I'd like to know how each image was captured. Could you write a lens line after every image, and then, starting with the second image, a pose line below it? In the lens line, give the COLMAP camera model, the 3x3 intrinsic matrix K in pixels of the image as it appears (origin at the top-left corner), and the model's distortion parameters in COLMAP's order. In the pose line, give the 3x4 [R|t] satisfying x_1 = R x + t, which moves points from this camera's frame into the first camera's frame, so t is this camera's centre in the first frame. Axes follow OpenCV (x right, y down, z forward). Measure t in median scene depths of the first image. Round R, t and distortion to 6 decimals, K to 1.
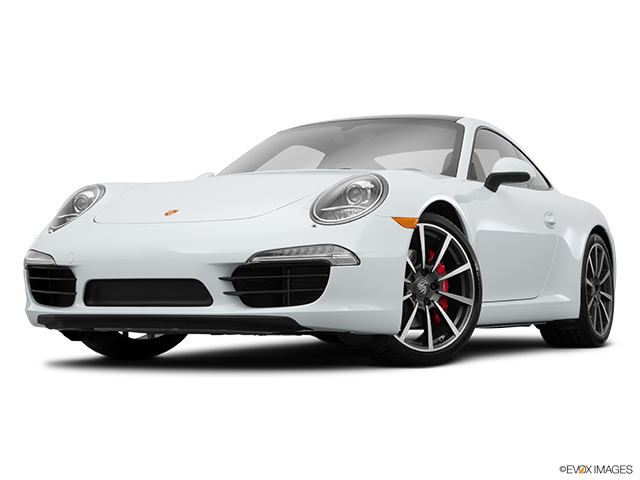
lens RADIAL K [[1246.9, 0, 320.1], [0, 1246.9, 238.6], [0, 0, 1]] dist [0.427589, 0.000000]
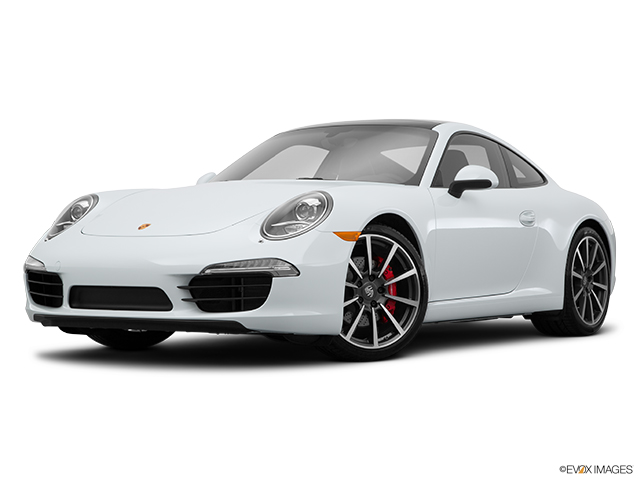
lens RADIAL K [[1388.0, 0, 321.0], [0, 1388.0, 241.1], [0, 0, 1]] dist [0.486963, 0.000000]
pose [[0.995783, 0.001620, -0.091728, 0.151007], [0.002030, 0.999210, 0.039688, -0.055040], [0.091720, -0.039707, 0.994993, -0.239074]]
